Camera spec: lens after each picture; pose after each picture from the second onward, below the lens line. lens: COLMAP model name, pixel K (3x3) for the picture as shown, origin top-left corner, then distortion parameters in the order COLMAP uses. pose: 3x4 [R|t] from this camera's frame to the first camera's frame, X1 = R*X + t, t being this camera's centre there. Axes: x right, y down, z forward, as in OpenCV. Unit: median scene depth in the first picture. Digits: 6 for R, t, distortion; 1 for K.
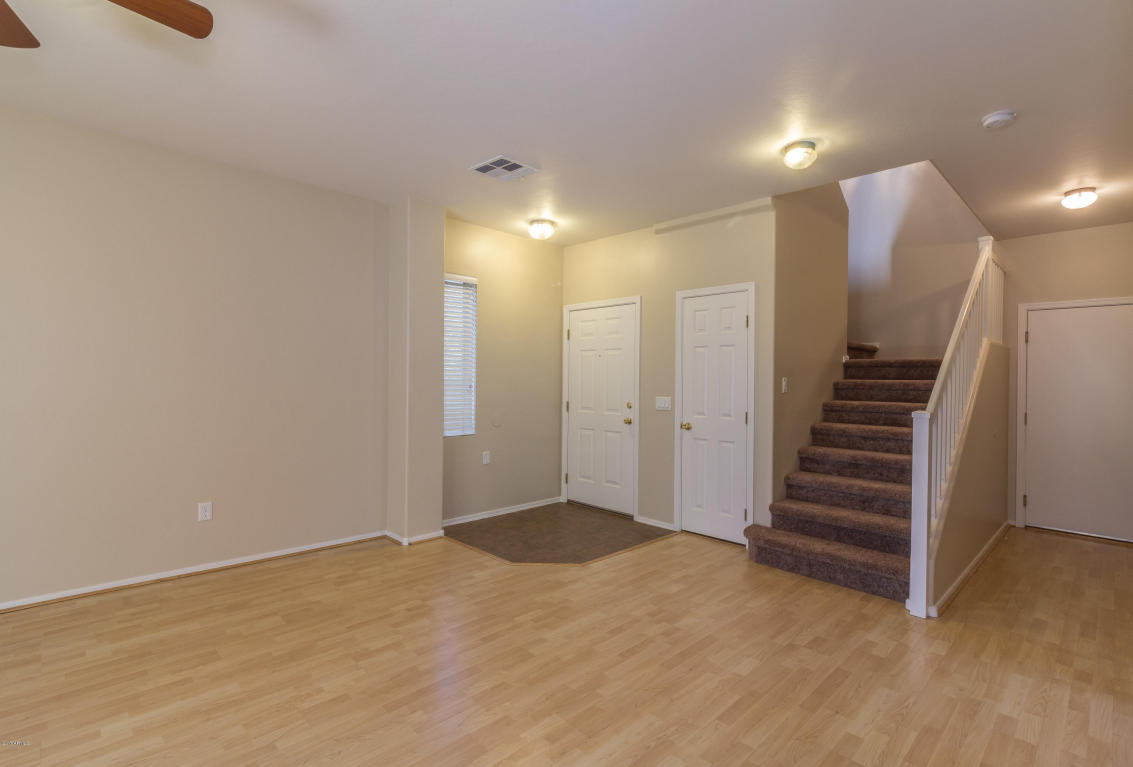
lens RADIAL K [[536.1, 0, 577.6], [0, 536.1, 378.3], [0, 0, 1]] dist [0.004207, 0.000321]
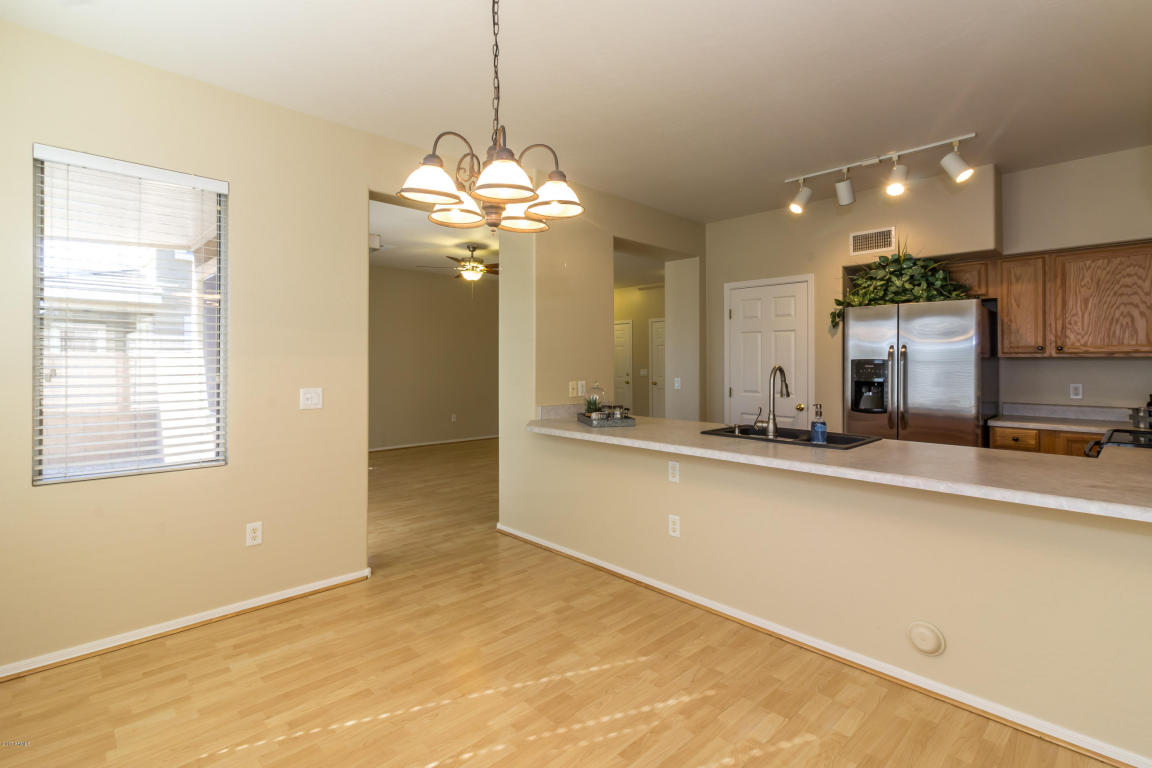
lens RADIAL K [[549.9, 0, 572.8], [0, 549.9, 355.5], [0, 0, 1]] dist [0.004911, 0.000275]
pose [[0.999529, -0.020440, -0.022891, -0.083261], [0.020269, 0.999765, -0.007685, -0.011102], [0.023043, 0.007217, 0.999708, -1.480208]]
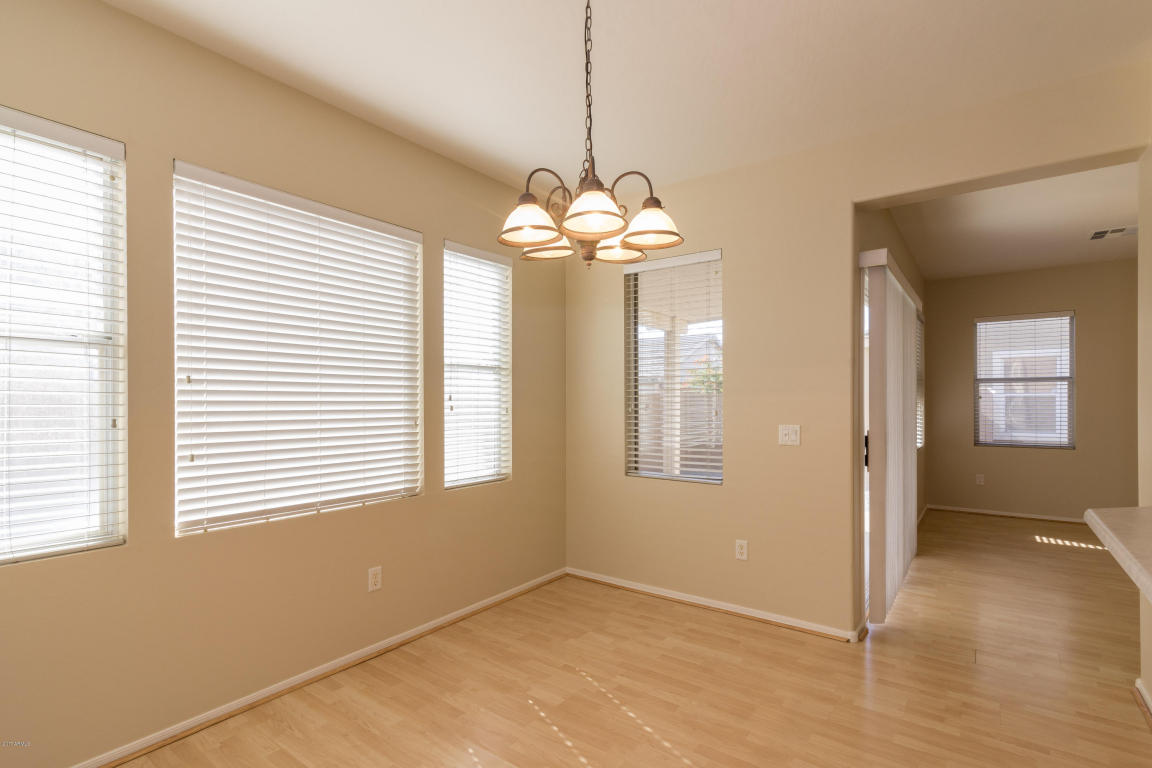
lens RADIAL K [[547.1, 0, 578.6], [0, 547.1, 400.2], [0, 0, 1]] dist [0.003943, 0.000160]
pose [[0.145722, -0.019613, -0.989131, 0.299117], [0.010557, 0.999777, -0.018269, -0.001044], [0.989269, -0.007780, 0.145897, -1.077100]]
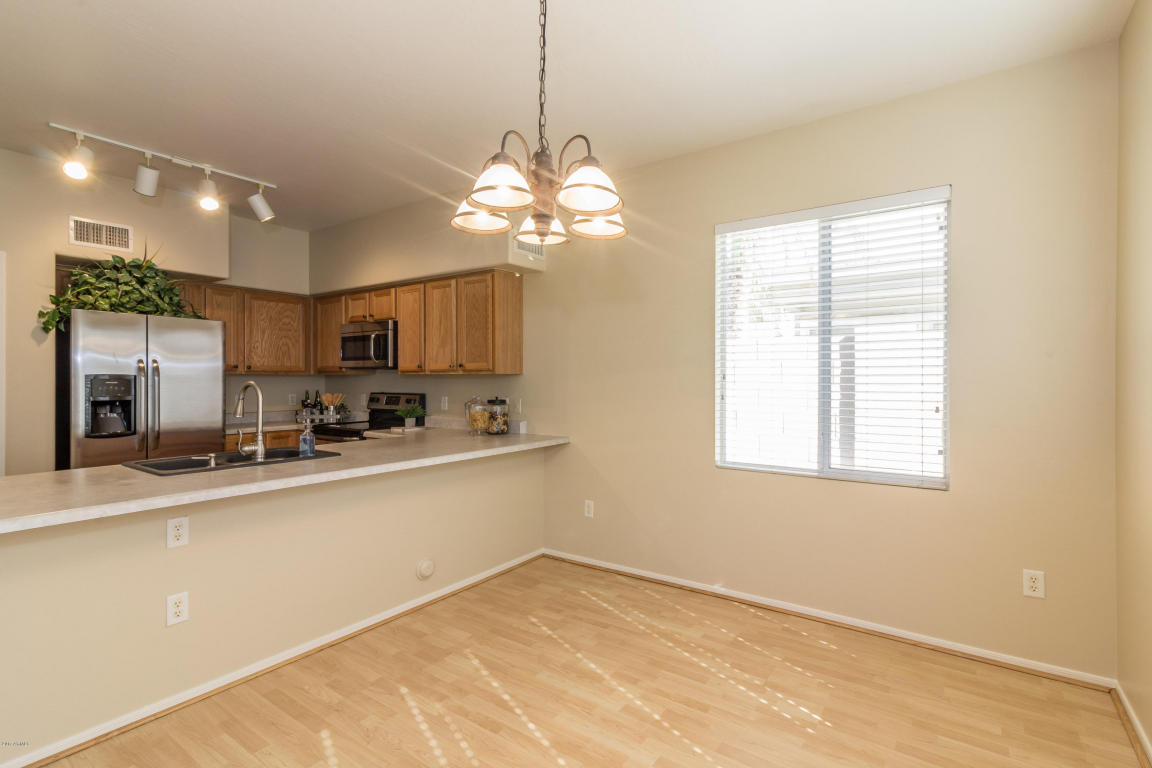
lens RADIAL K [[548.8, 0, 577.3], [0, 548.8, 381.4], [0, 0, 1]] dist [0.007770, 0.000477]
pose [[-0.163279, -0.024780, 0.986269, -0.619931], [-0.009727, 0.999676, 0.023507, -0.018720], [-0.986532, -0.005755, -0.163467, -0.952004]]
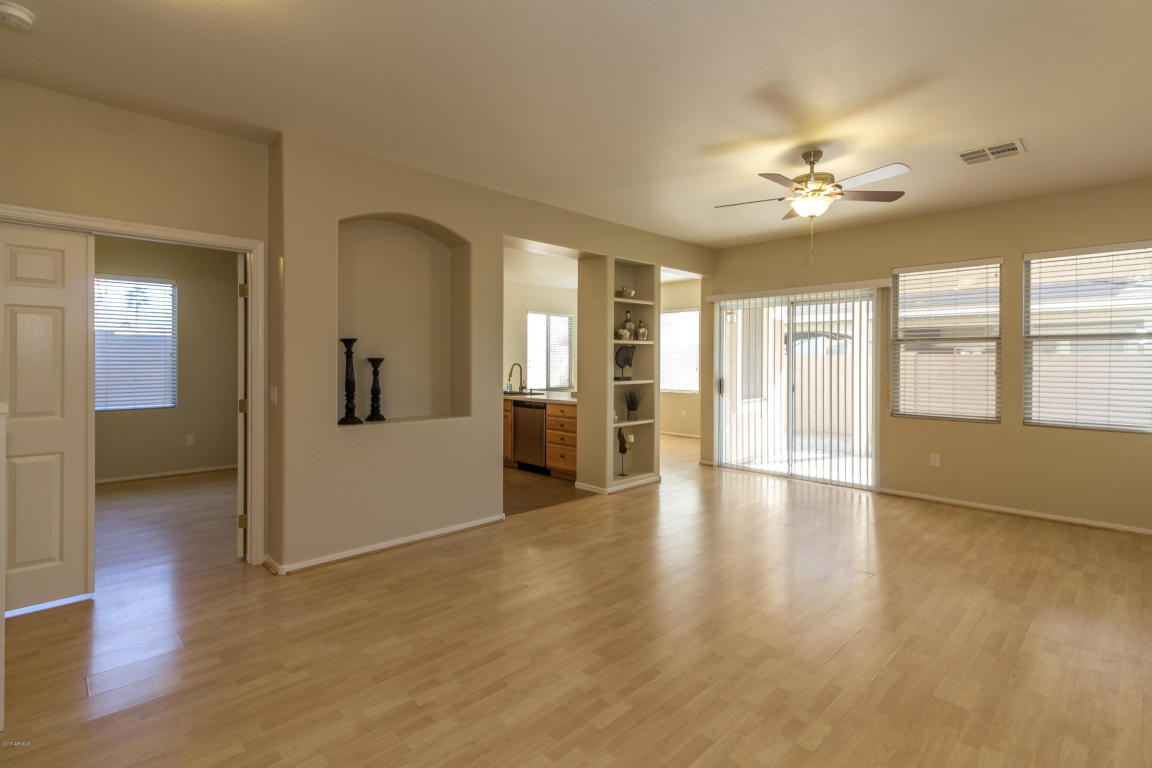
lens RADIAL K [[541.5, 0, 574.7], [0, 541.5, 359.9], [0, 0, 1]] dist [0.006397, 0.000765]
pose [[-0.999627, -0.020243, 0.018334, -0.037158], [-0.020362, 0.999773, -0.006306, 0.001400], [-0.018203, -0.006677, -0.999812, 1.376060]]
